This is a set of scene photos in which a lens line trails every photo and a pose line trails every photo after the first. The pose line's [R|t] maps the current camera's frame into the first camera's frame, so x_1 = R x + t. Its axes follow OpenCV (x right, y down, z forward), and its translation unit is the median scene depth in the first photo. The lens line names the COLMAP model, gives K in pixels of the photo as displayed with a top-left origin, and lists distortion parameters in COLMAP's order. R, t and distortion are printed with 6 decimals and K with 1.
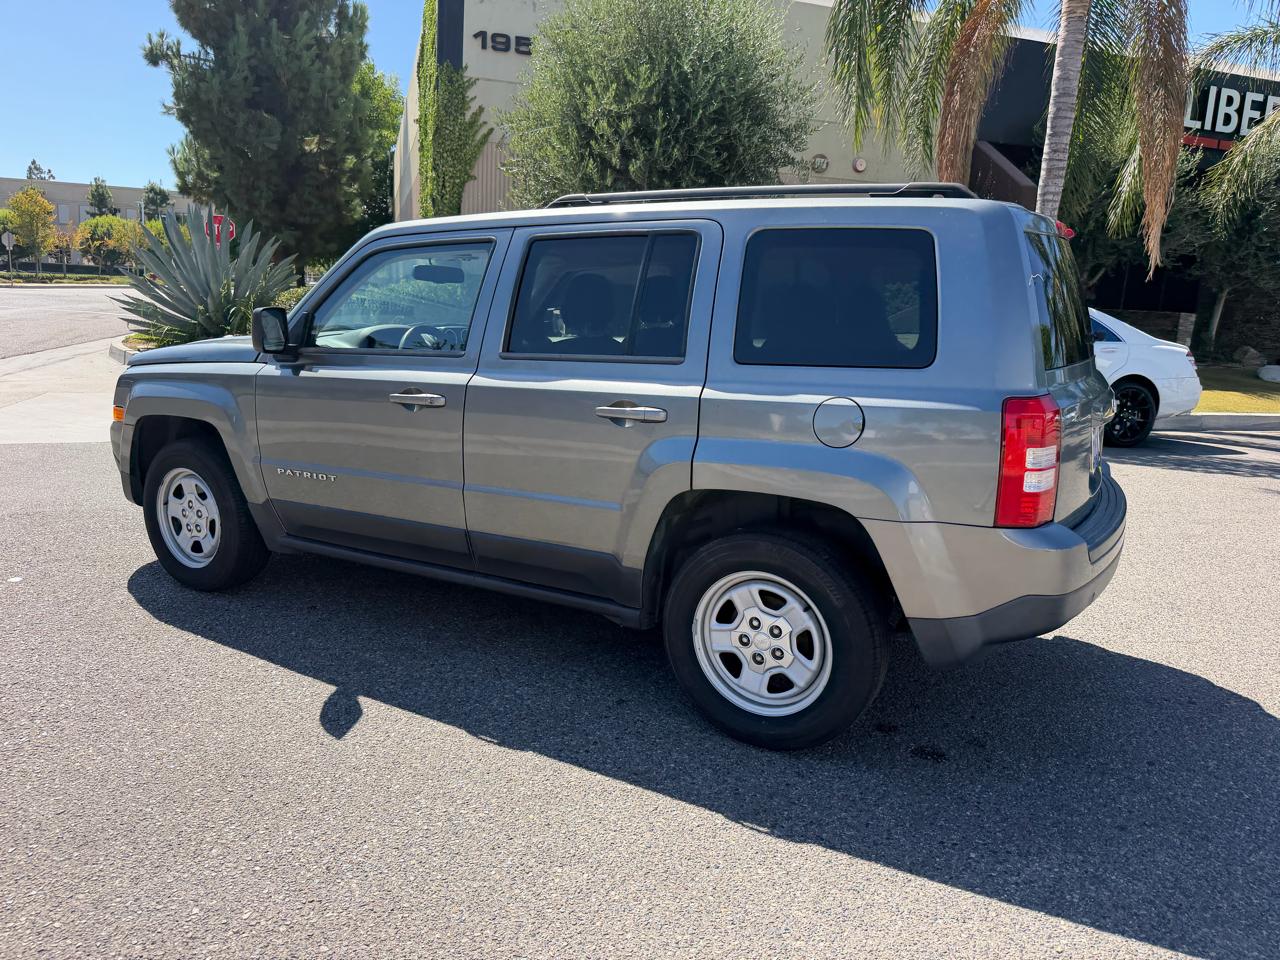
lens RADIAL K [[898.6, 0, 642.5], [0, 898.6, 458.3], [0, 0, 1]] dist [0.024023, -0.043247]
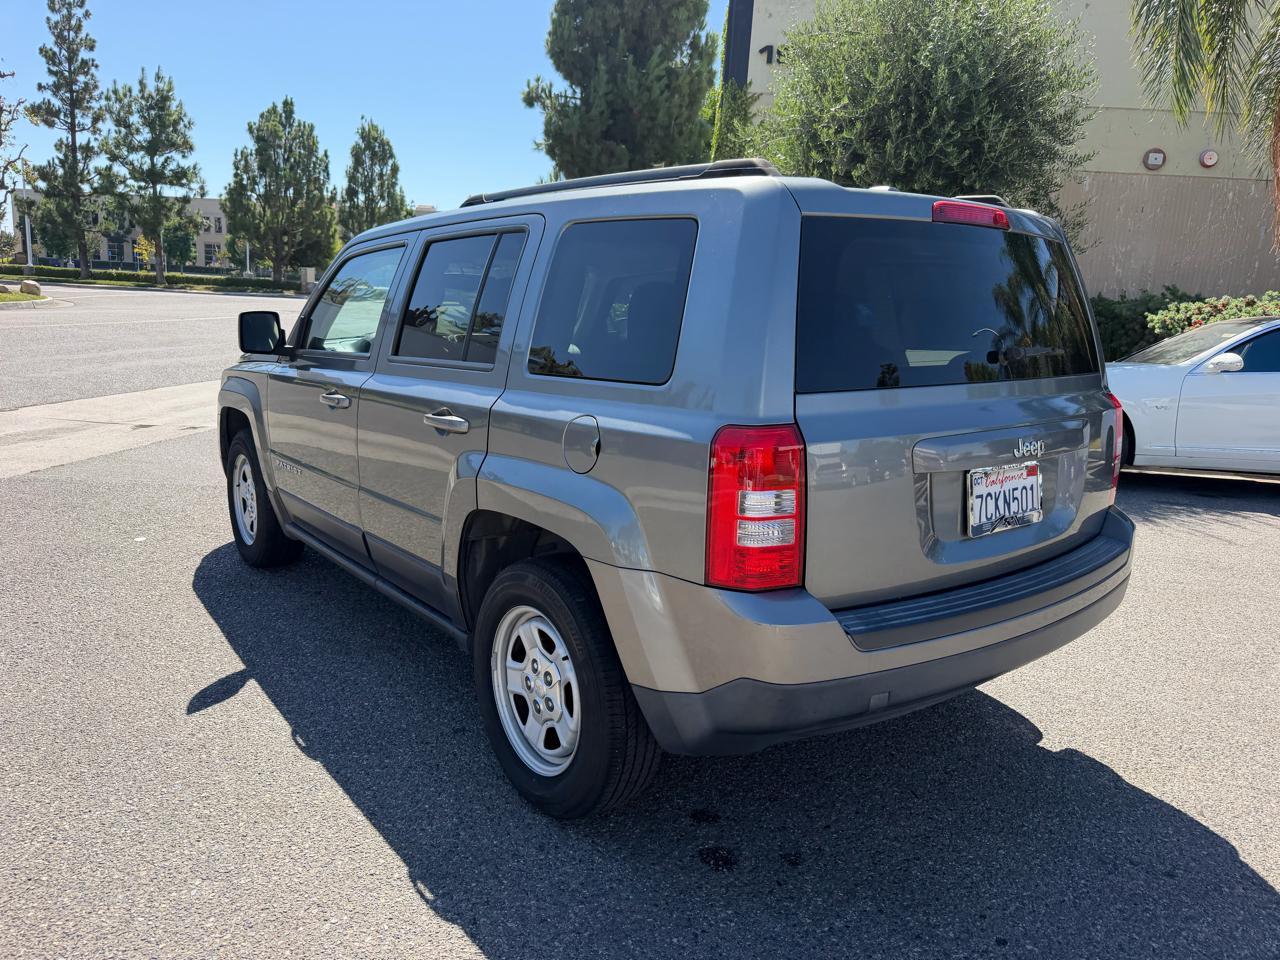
lens RADIAL K [[902.7, 0, 638.0], [0, 902.7, 456.3], [0, 0, 1]] dist [0.014440, -0.036194]
pose [[0.923885, 0.065280, -0.377062, 0.371180], [-0.073105, 0.997303, -0.006462, -0.016883], [0.375623, 0.033535, 0.926166, 0.140616]]
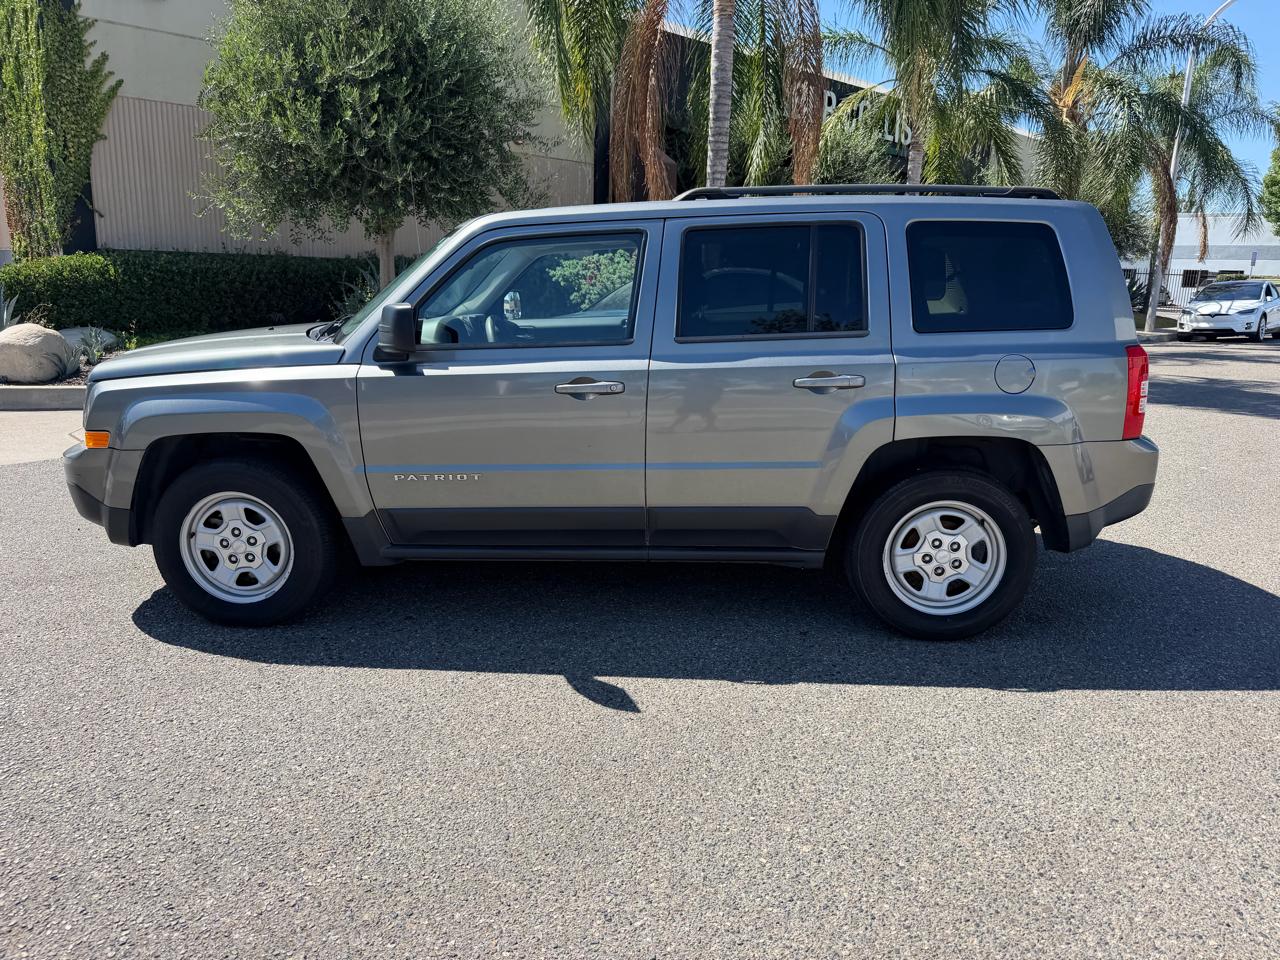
lens RADIAL K [[900.6, 0, 644.9], [0, 900.6, 471.6], [0, 0, 1]] dist [0.023589, -0.036400]
pose [[0.896943, -0.120512, 0.425405, -0.517320], [0.100609, 0.992528, 0.069043, -0.028461], [-0.430547, -0.019128, 0.902365, 0.034184]]
